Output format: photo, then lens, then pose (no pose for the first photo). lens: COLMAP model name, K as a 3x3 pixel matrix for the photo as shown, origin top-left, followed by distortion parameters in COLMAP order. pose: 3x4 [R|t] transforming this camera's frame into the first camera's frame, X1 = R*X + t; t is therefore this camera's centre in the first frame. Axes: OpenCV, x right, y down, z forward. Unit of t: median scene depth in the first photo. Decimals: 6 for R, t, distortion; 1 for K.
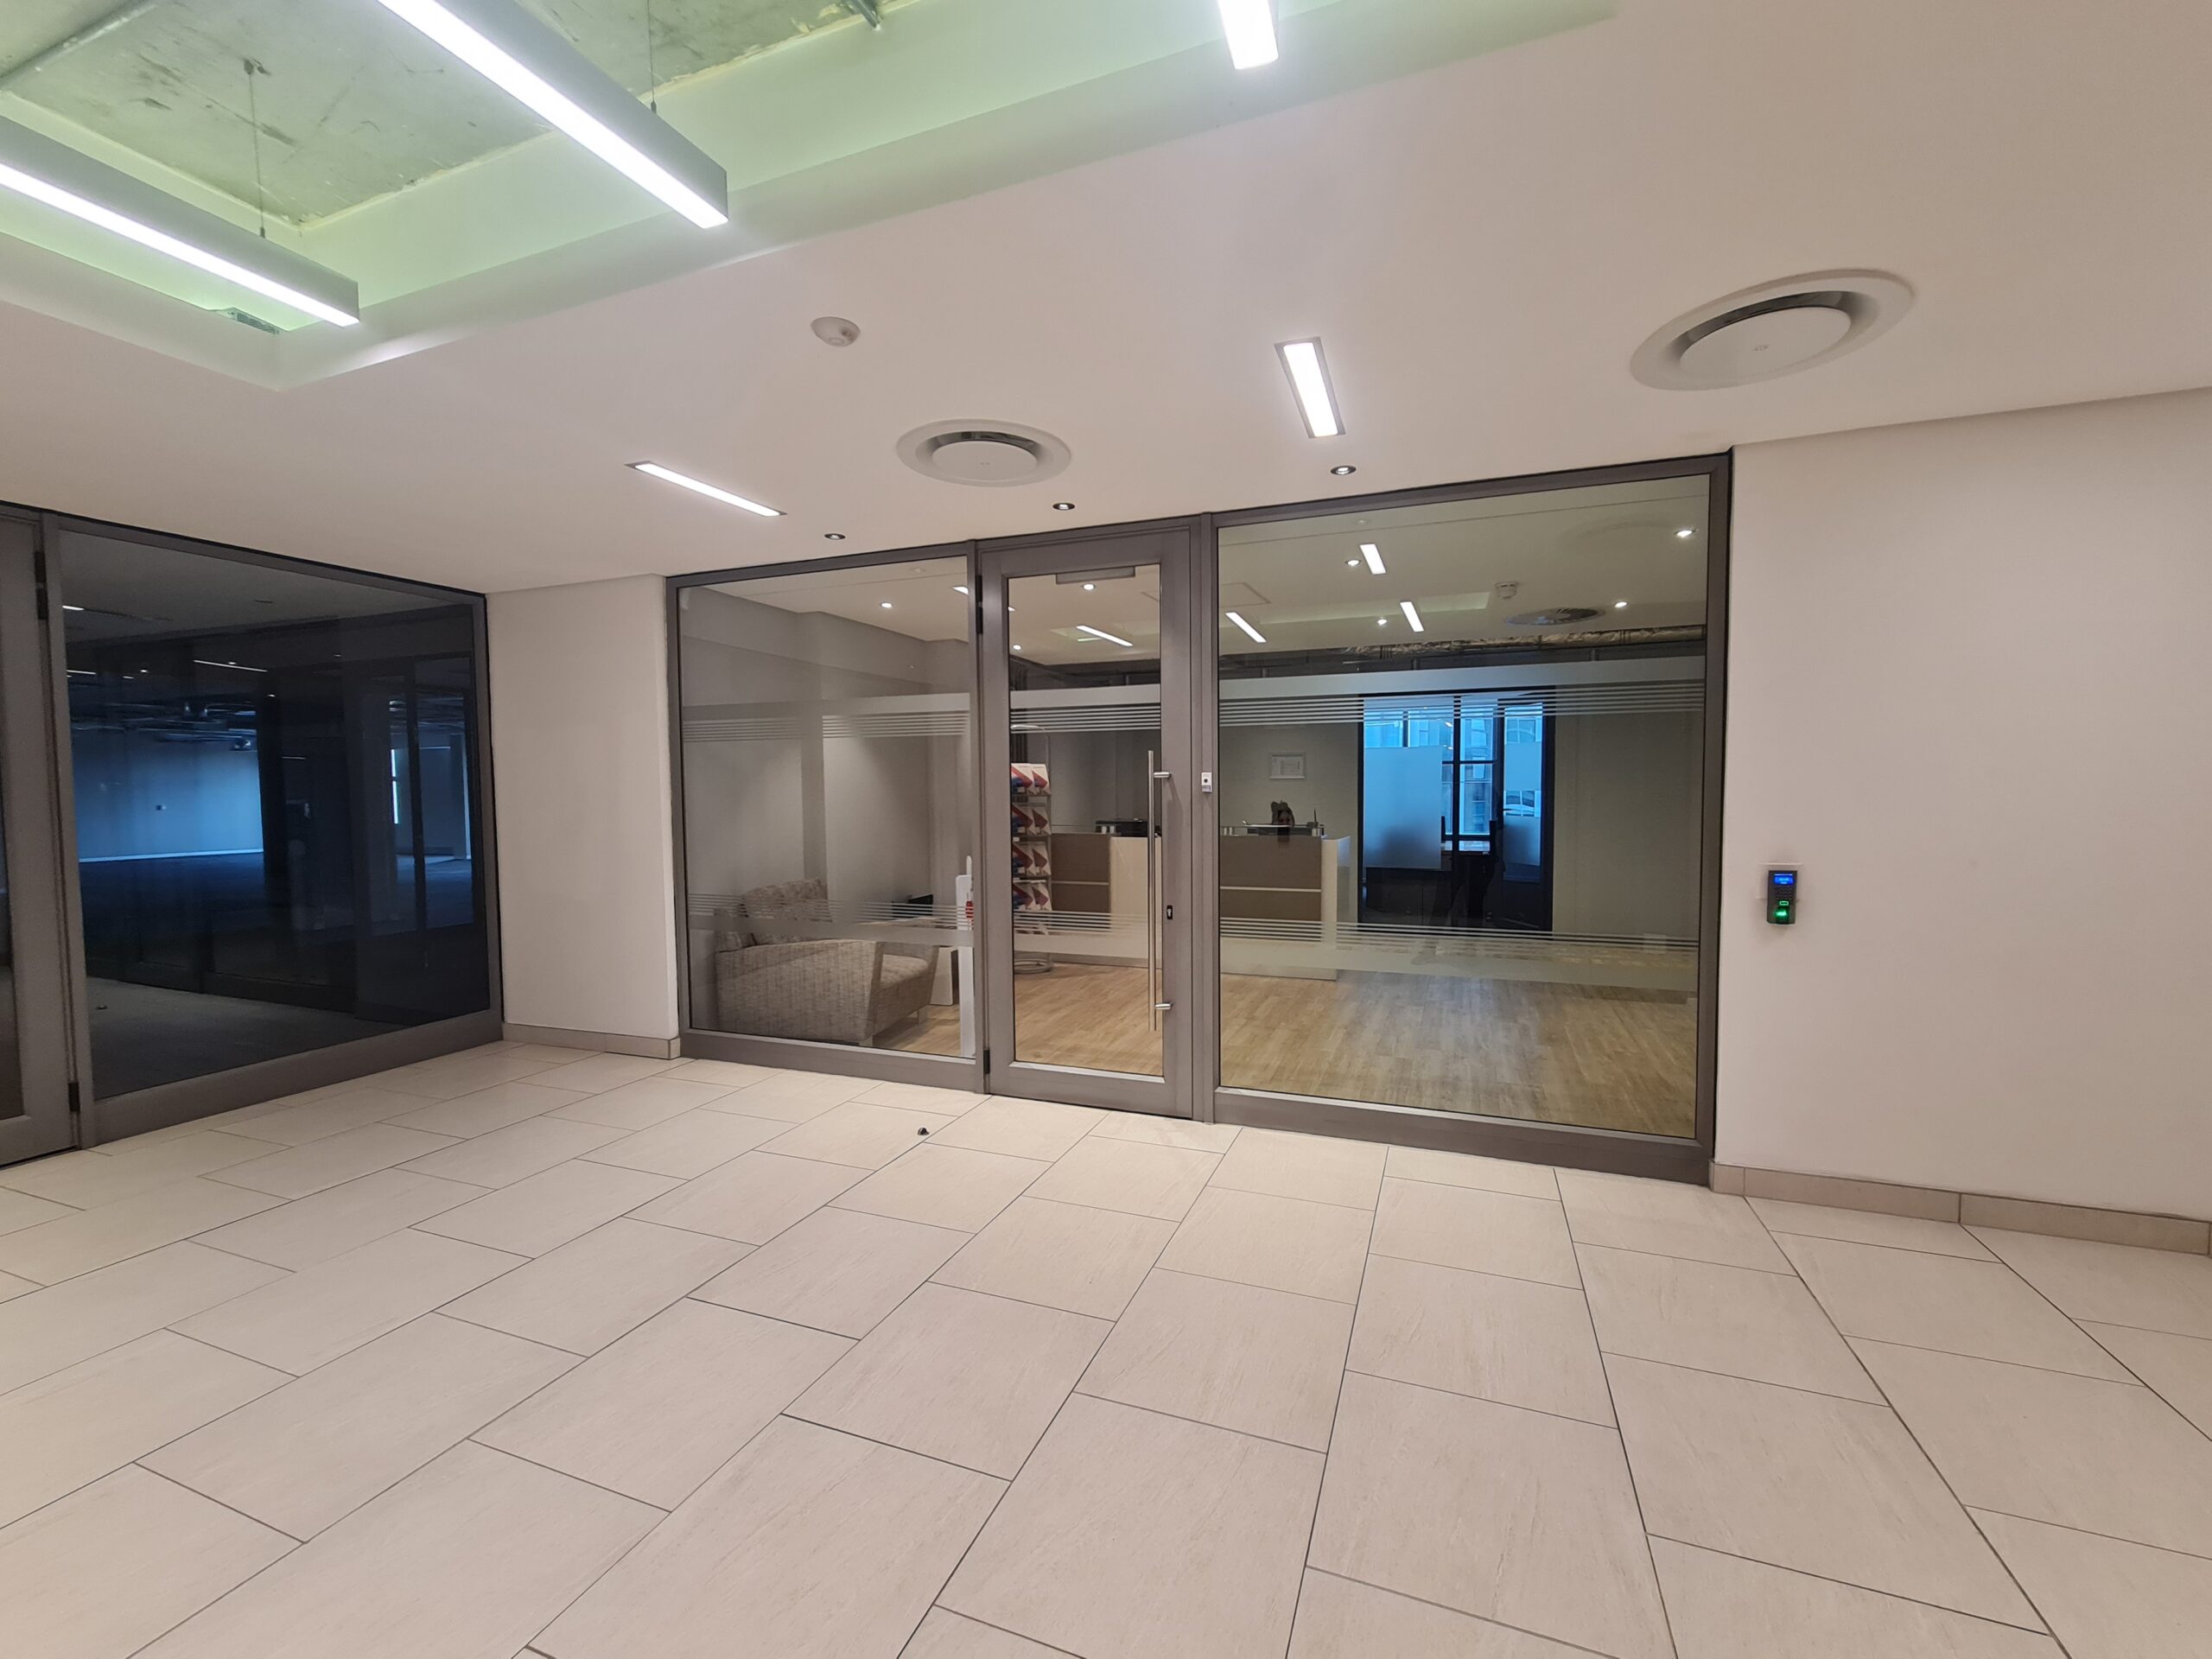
lens RADIAL K [[895.4, 0, 1123.3], [0, 895.4, 833.1], [0, 0, 1]] dist [0.002532, 0.000136]
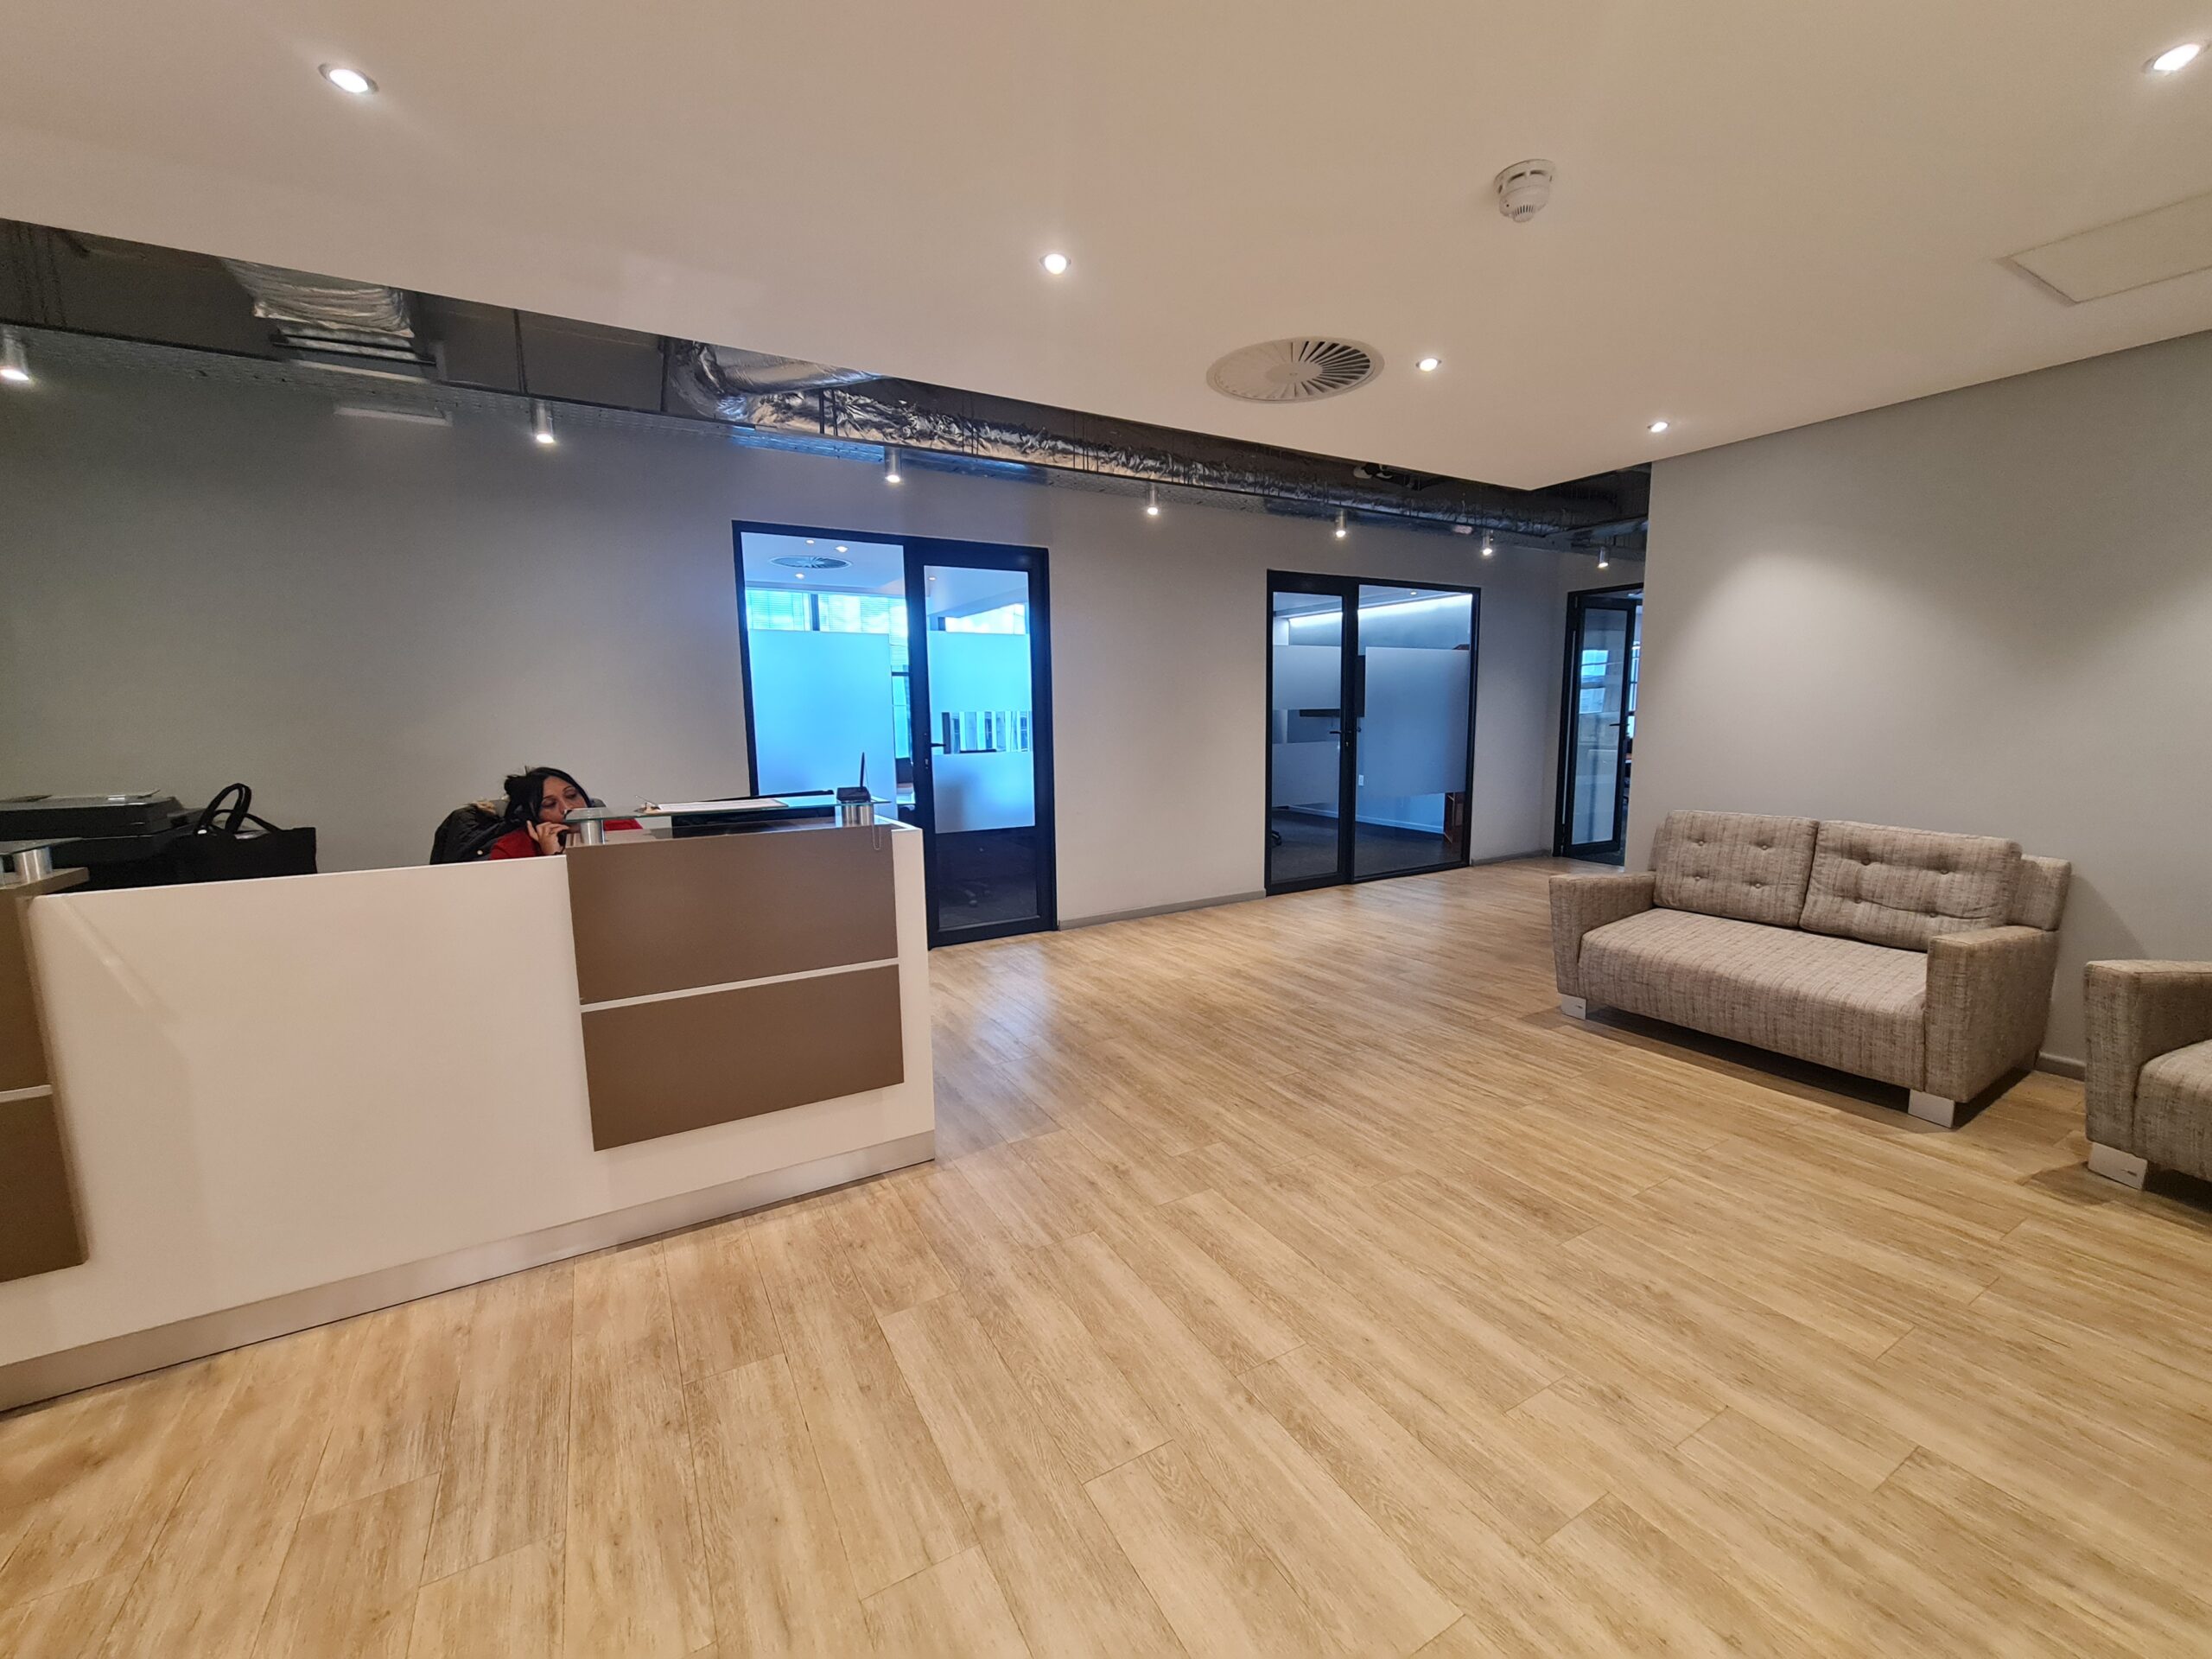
lens RADIAL K [[895.4, 0, 1115.6], [0, 895.4, 838.6], [0, 0, 1]] dist [0.002532, 0.000136]
pose [[0.625631, -0.112423, 0.771976, -0.024499], [0.046468, 0.993175, 0.106977, -0.036202], [-0.778734, -0.031056, 0.626586, 0.930766]]
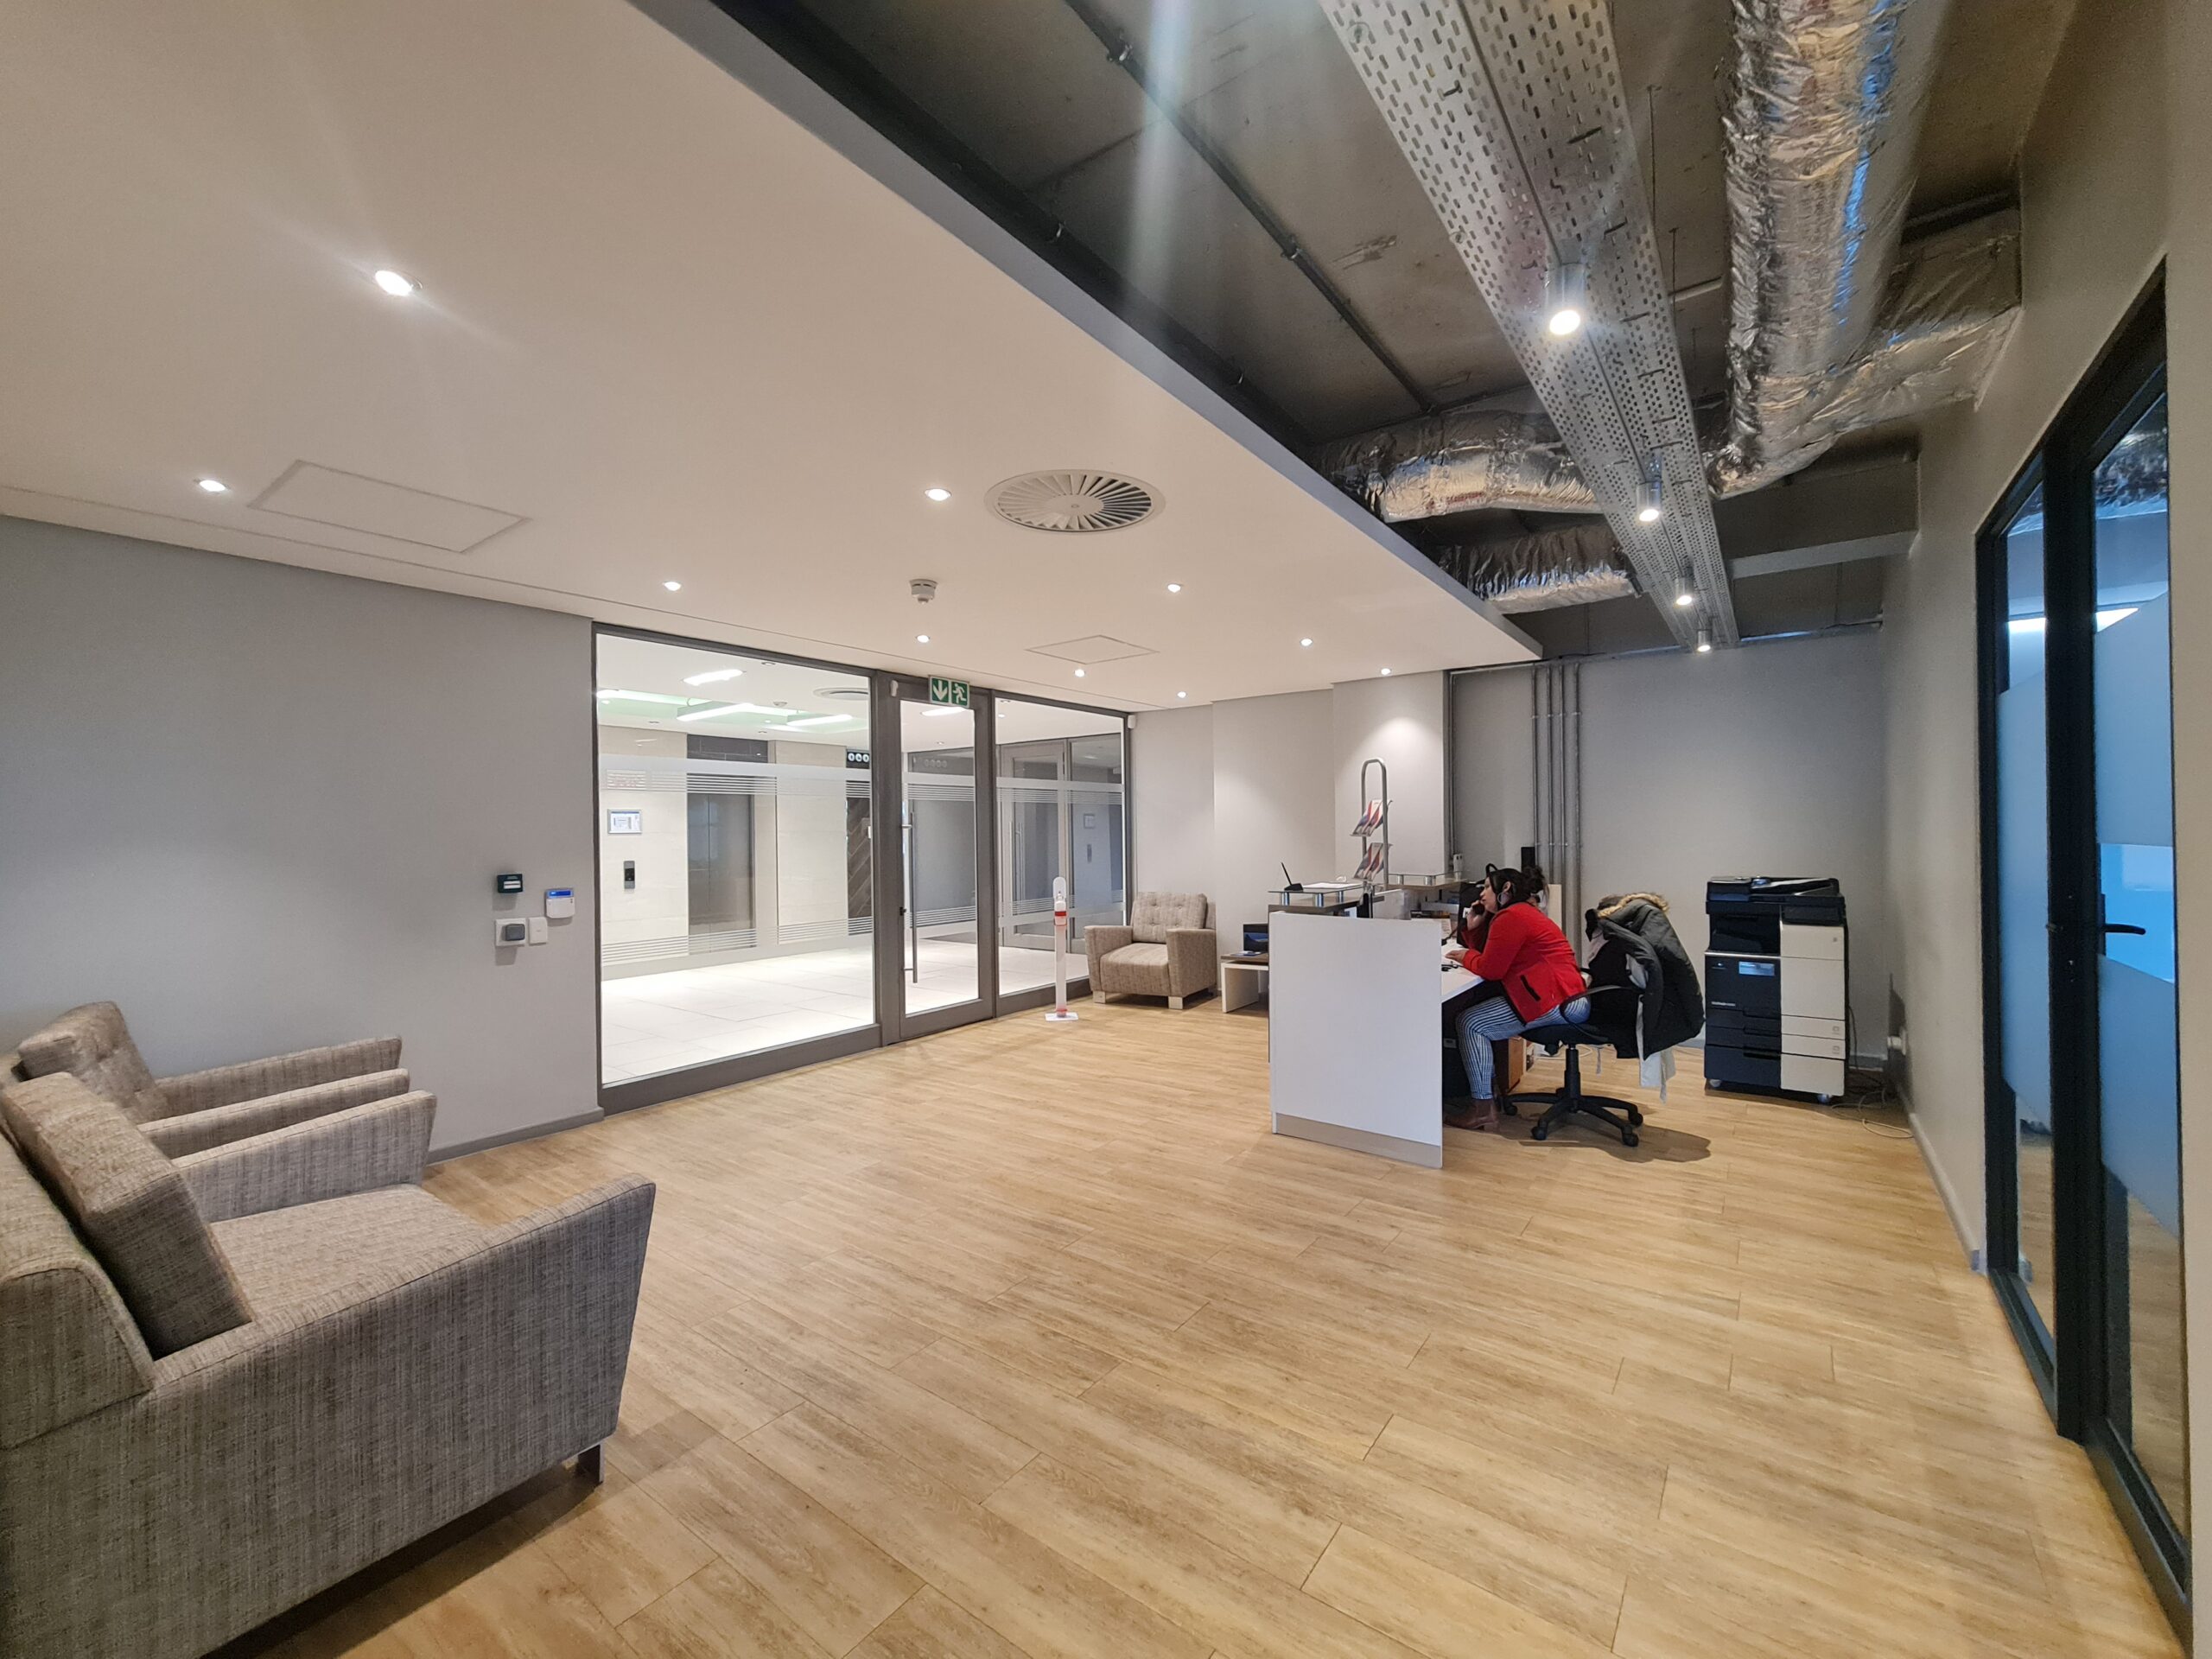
lens RADIAL K [[895.4, 0, 1110.8], [0, 895.4, 829.8], [0, 0, 1]] dist [0.002532, 0.000136]
pose [[-0.275033, 0.010274, -0.961380, 1.208082], [-0.029881, 0.999369, 0.019228, -0.080234], [0.960970, 0.034015, -0.274552, 1.458253]]
